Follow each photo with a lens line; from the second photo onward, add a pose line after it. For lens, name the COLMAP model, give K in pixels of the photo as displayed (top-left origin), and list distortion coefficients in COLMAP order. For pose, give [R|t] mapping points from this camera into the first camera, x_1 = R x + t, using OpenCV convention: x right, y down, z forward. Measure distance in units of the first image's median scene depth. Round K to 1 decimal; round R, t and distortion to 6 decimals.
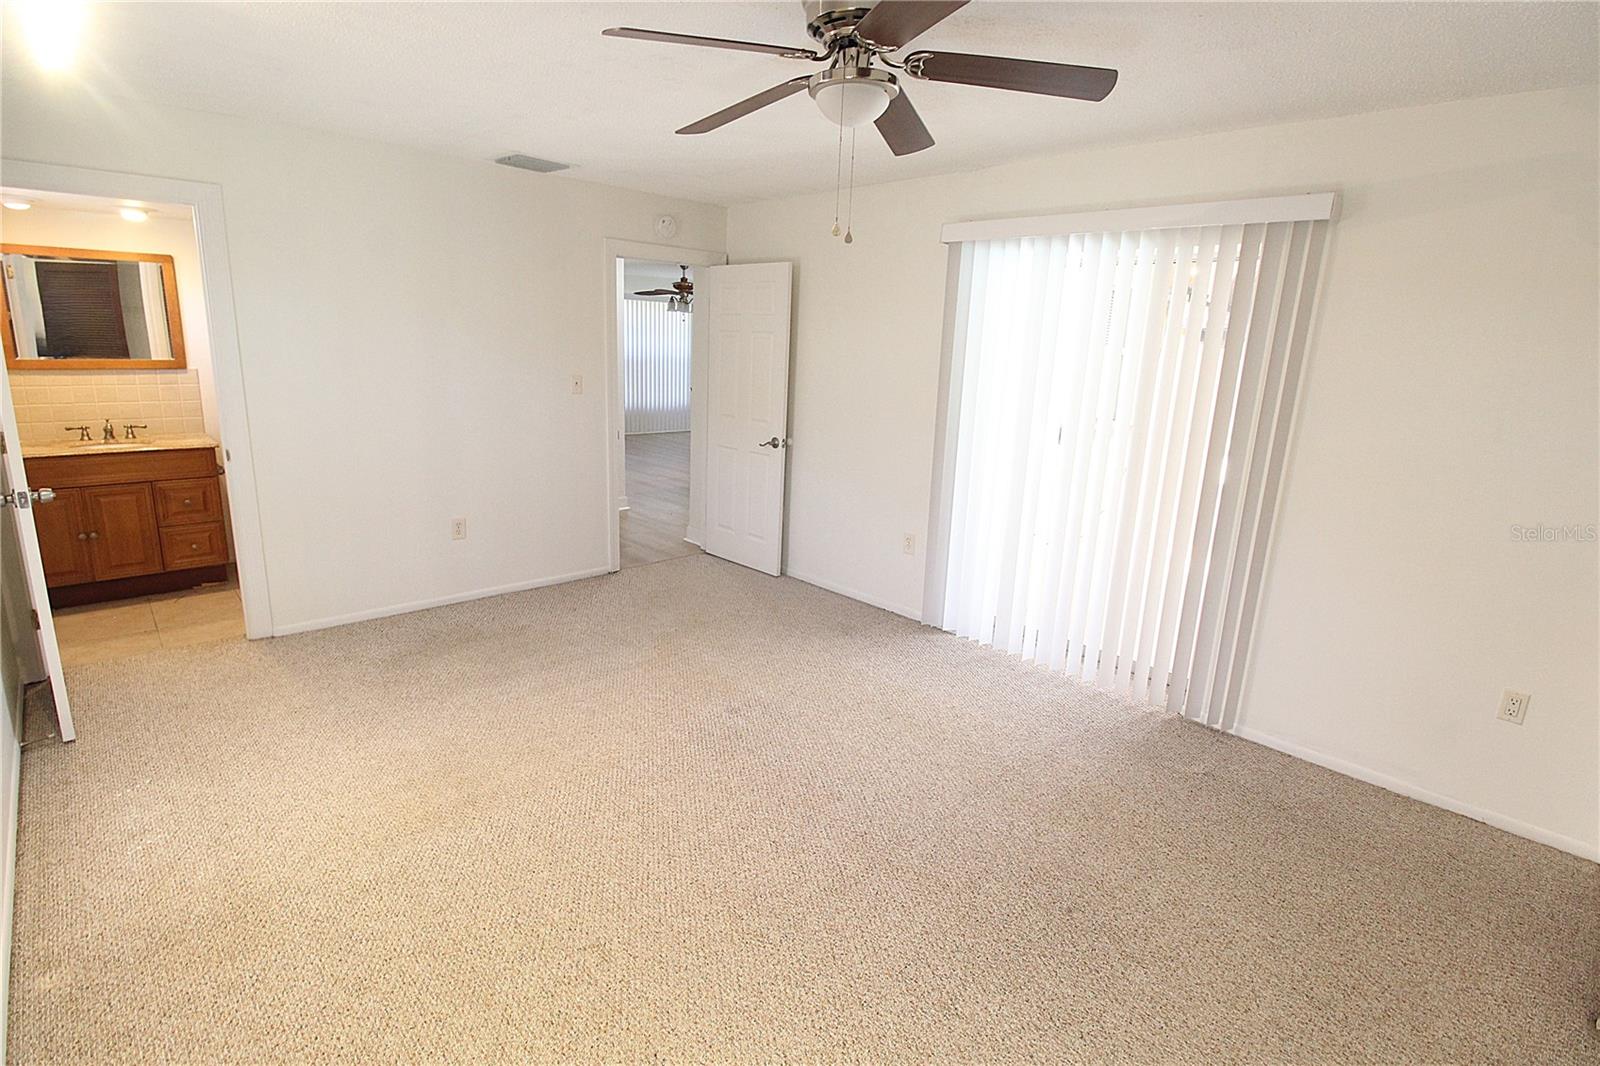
lens RADIAL K [[760.6, 0, 790.9], [0, 760.6, 528.6], [0, 0, 1]] dist [-0.025540, -0.001295]
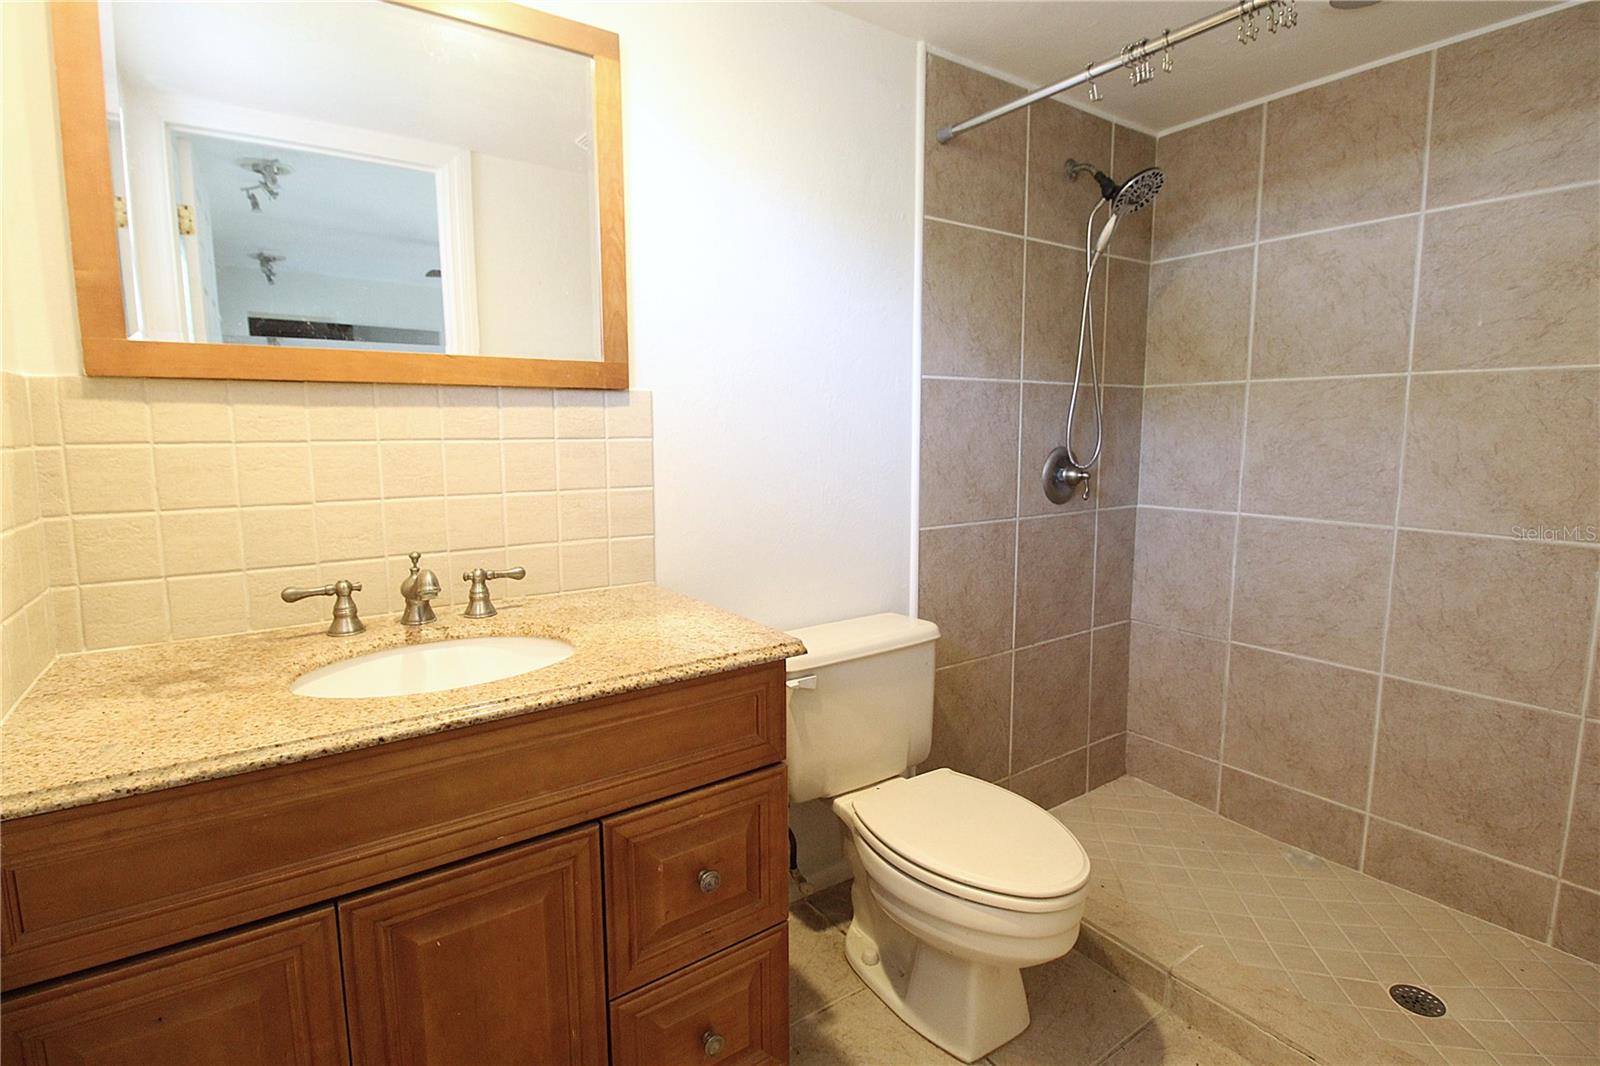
lens RADIAL K [[760.6, 0, 790.9], [0, 760.6, 528.6], [0, 0, 1]] dist [-0.025540, -0.001295]
pose [[0.986618, -0.027142, -0.160775, -0.745620], [0.007423, 0.992502, -0.122001, -0.122889], [0.162881, 0.119175, 0.979422, 0.753058]]
